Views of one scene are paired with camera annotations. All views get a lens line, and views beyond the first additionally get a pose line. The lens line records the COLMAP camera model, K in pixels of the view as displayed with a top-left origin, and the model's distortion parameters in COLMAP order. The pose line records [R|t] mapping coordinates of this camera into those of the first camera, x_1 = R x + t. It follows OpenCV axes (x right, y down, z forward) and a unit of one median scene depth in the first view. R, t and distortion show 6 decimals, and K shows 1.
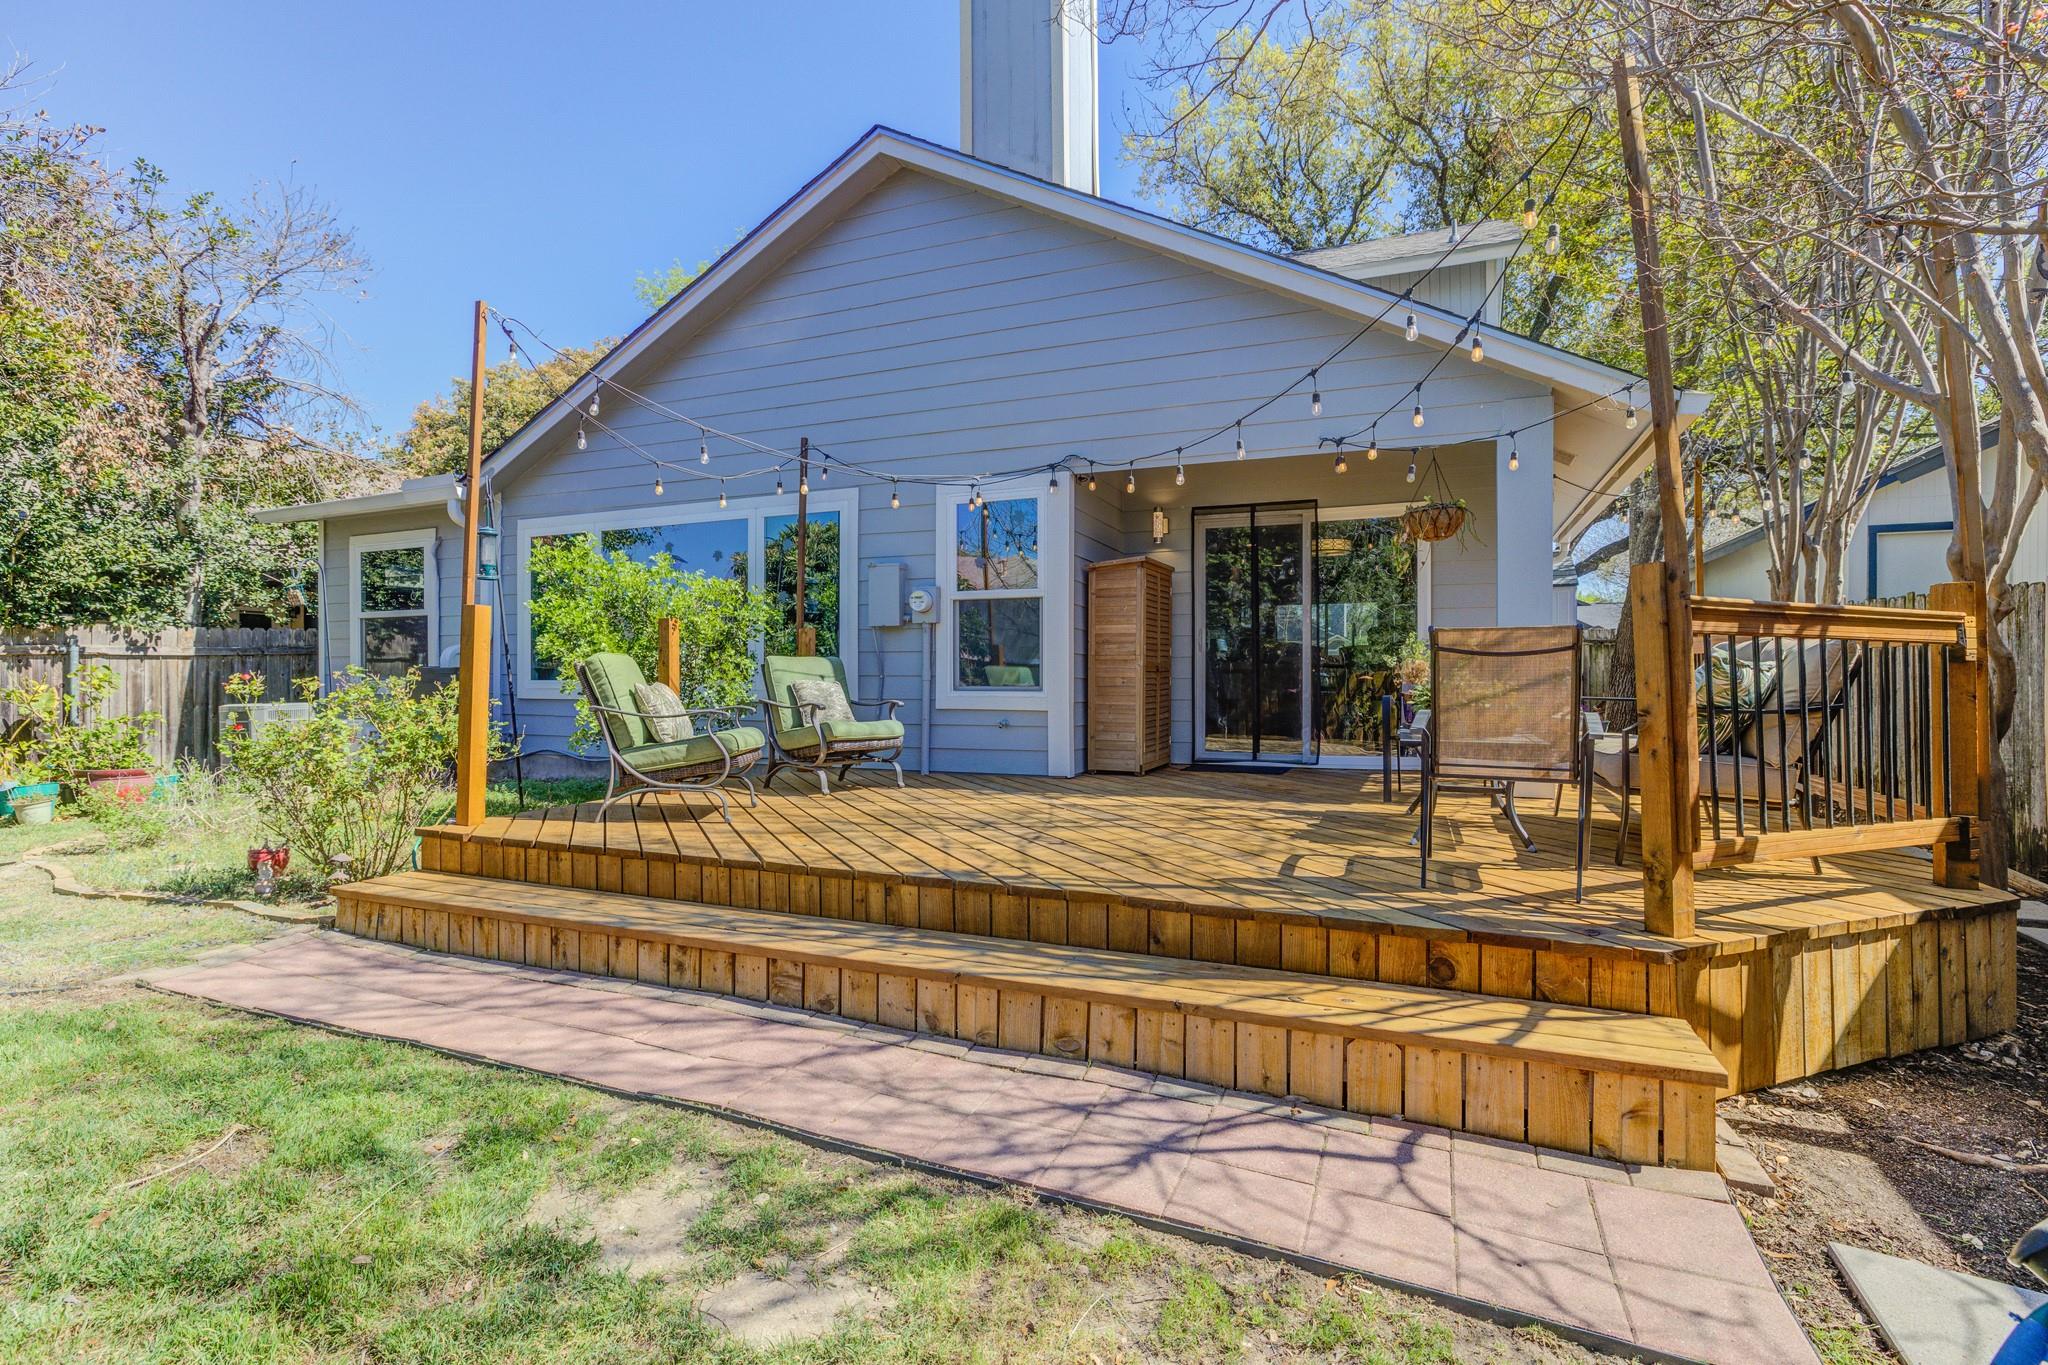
lens RADIAL K [[983.4, 0, 1022.0], [0, 983.4, 690.4], [0, 0, 1]] dist [-0.034039, 0.016024]
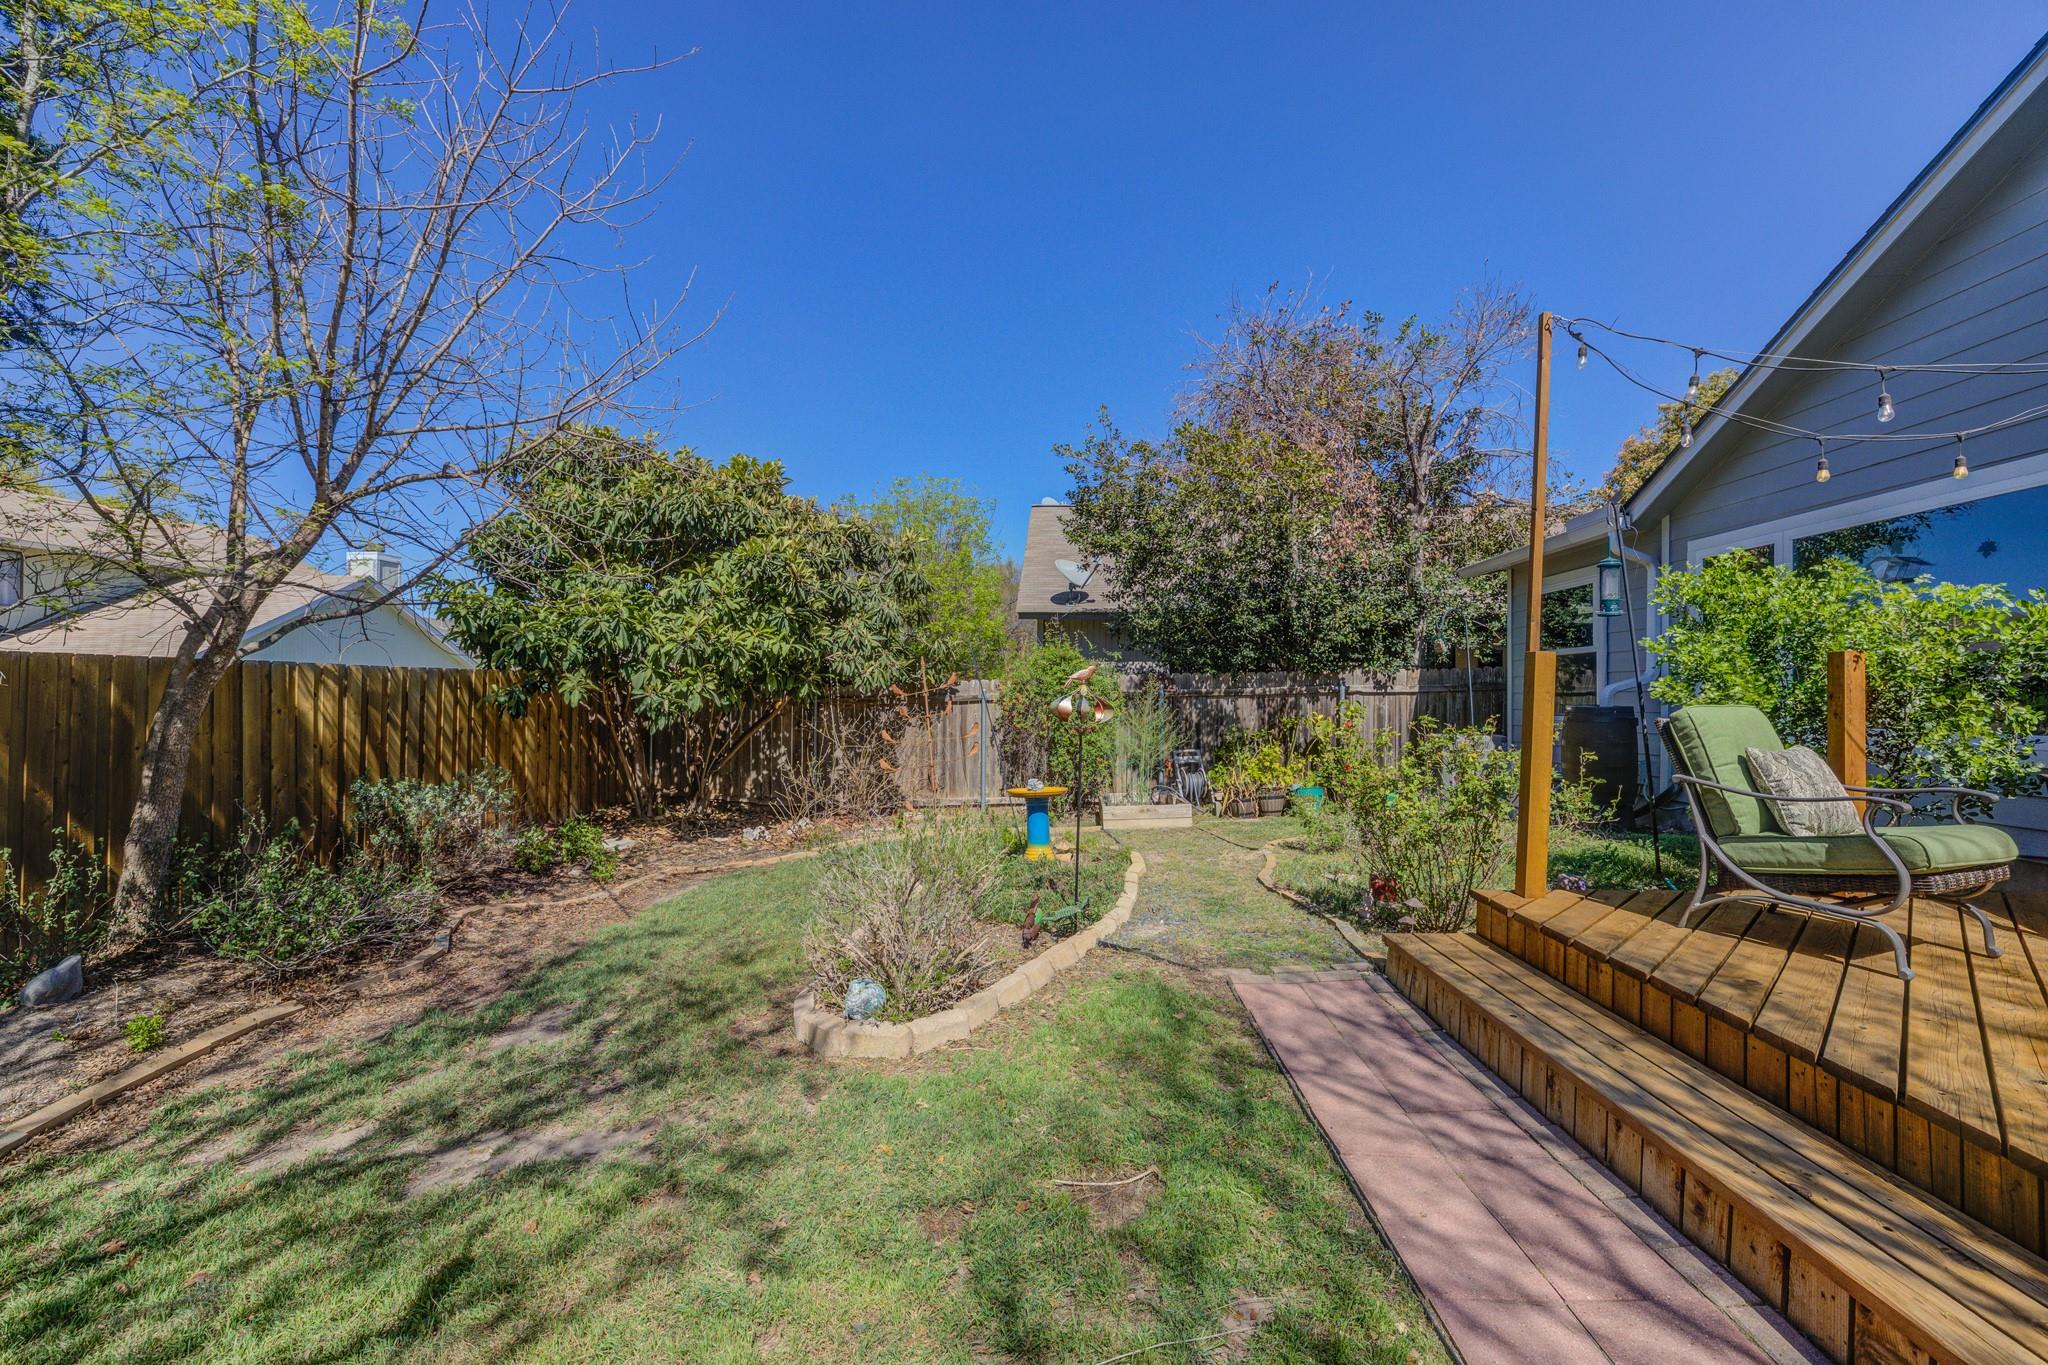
lens RADIAL K [[878.0, 0, 1016.2], [0, 878.0, 687.0], [0, 0, 1]] dist [-0.039683, 0.013189]
pose [[0.344257, -0.007078, -0.938849, 0.027422], [-0.018508, 0.999726, -0.014323, -0.045863], [0.938693, 0.022307, 0.344031, 0.366436]]
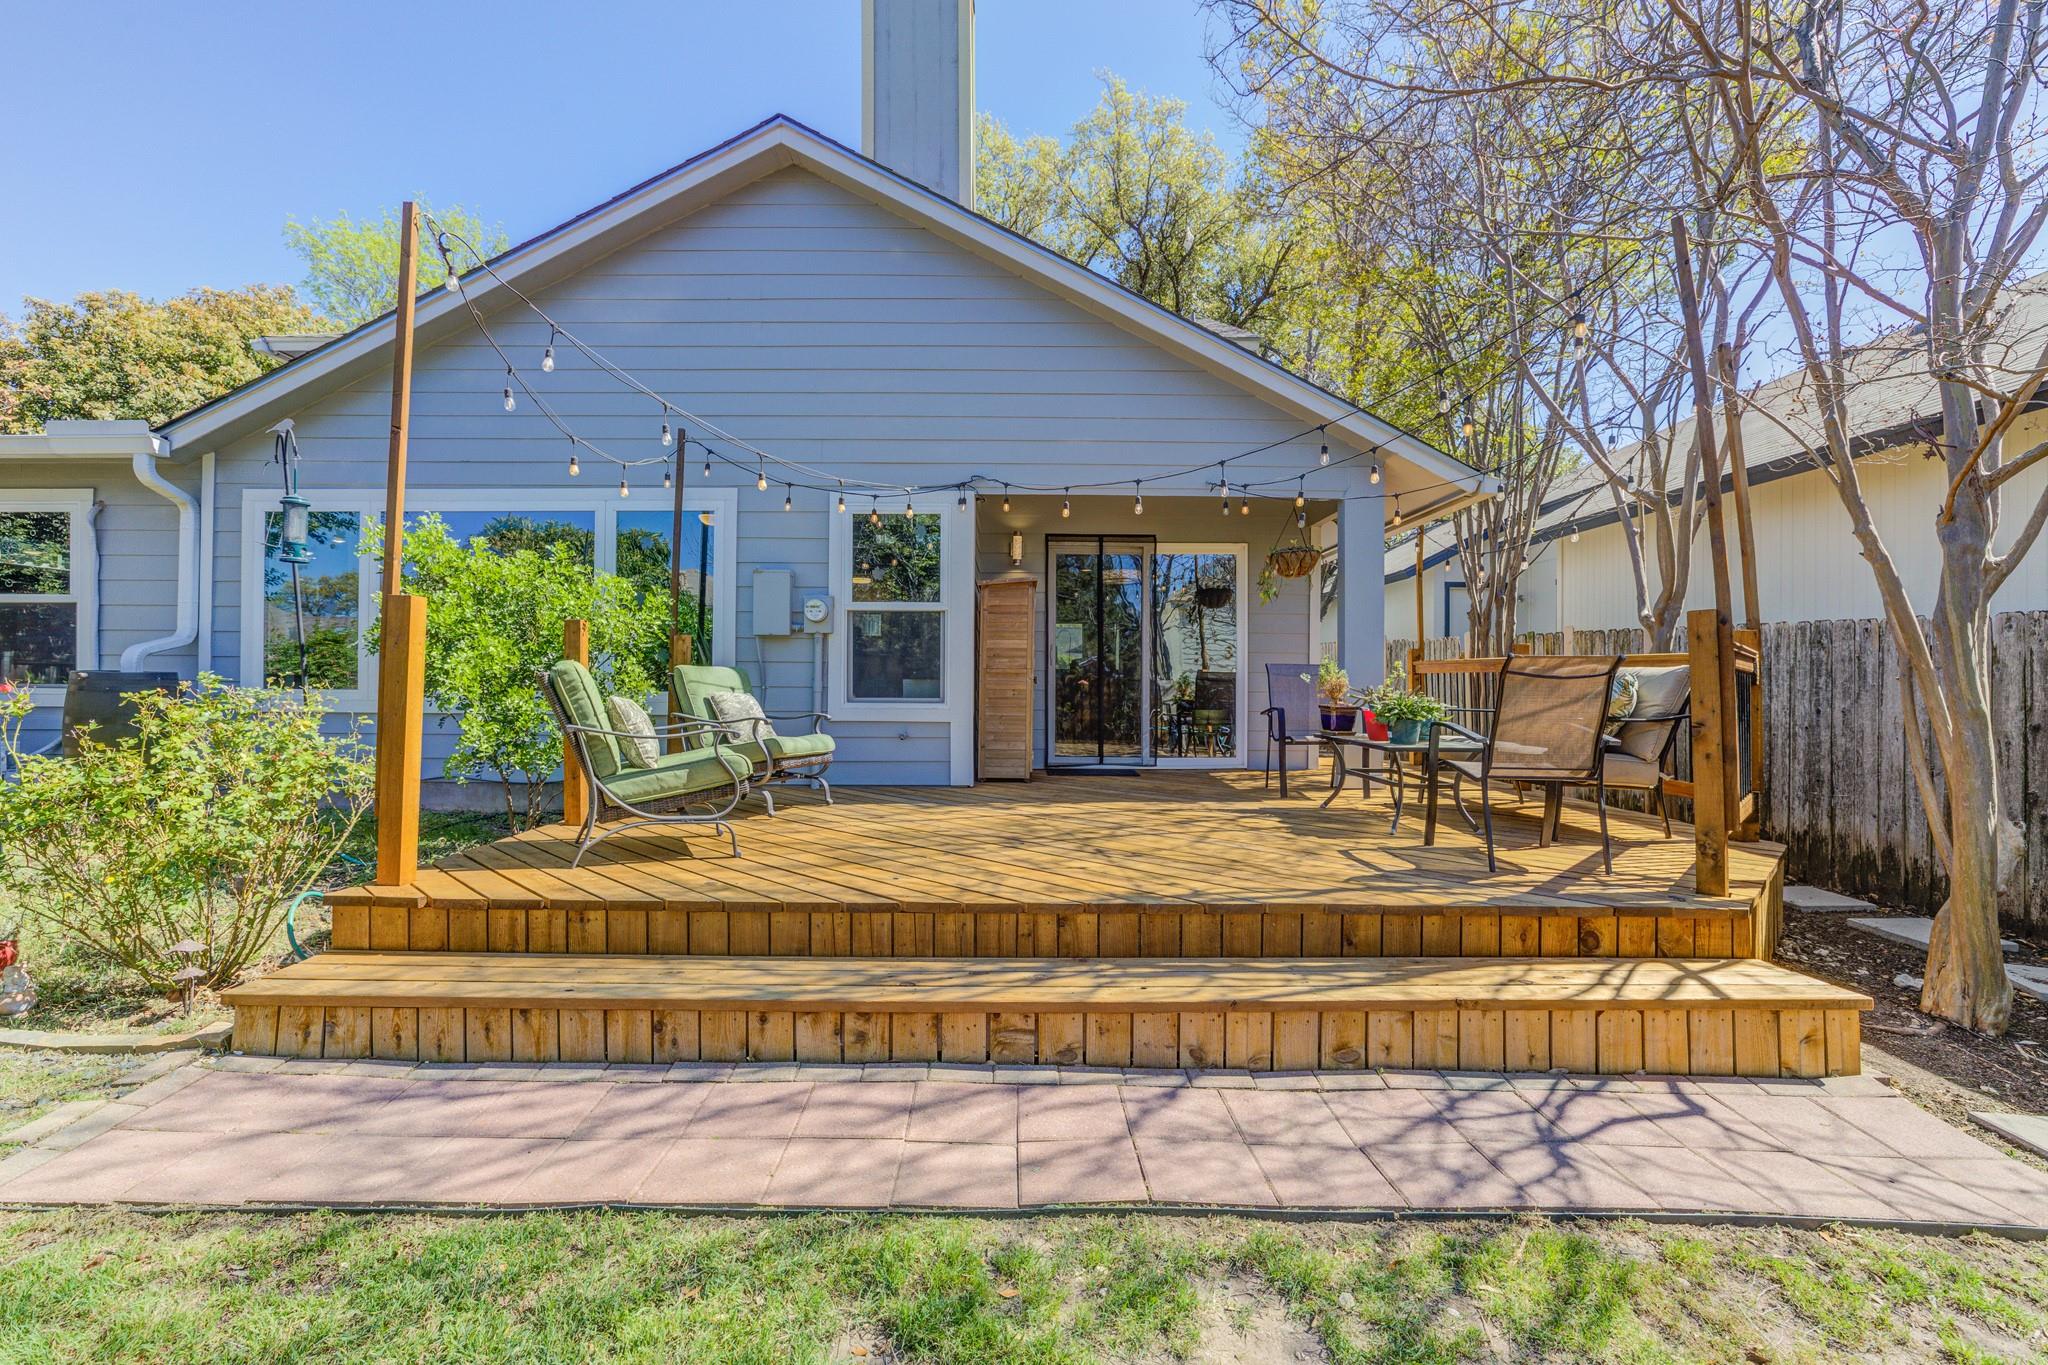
lens RADIAL K [[878.0, 0, 1016.2], [0, 878.0, 687.0], [0, 0, 1]] dist [-0.039683, 0.013189]
pose [[0.916670, 0.004459, 0.399620, -0.518566], [-0.000268, 0.999944, -0.010543, -0.011681], [-0.399645, 0.009557, 0.916620, 0.248702]]
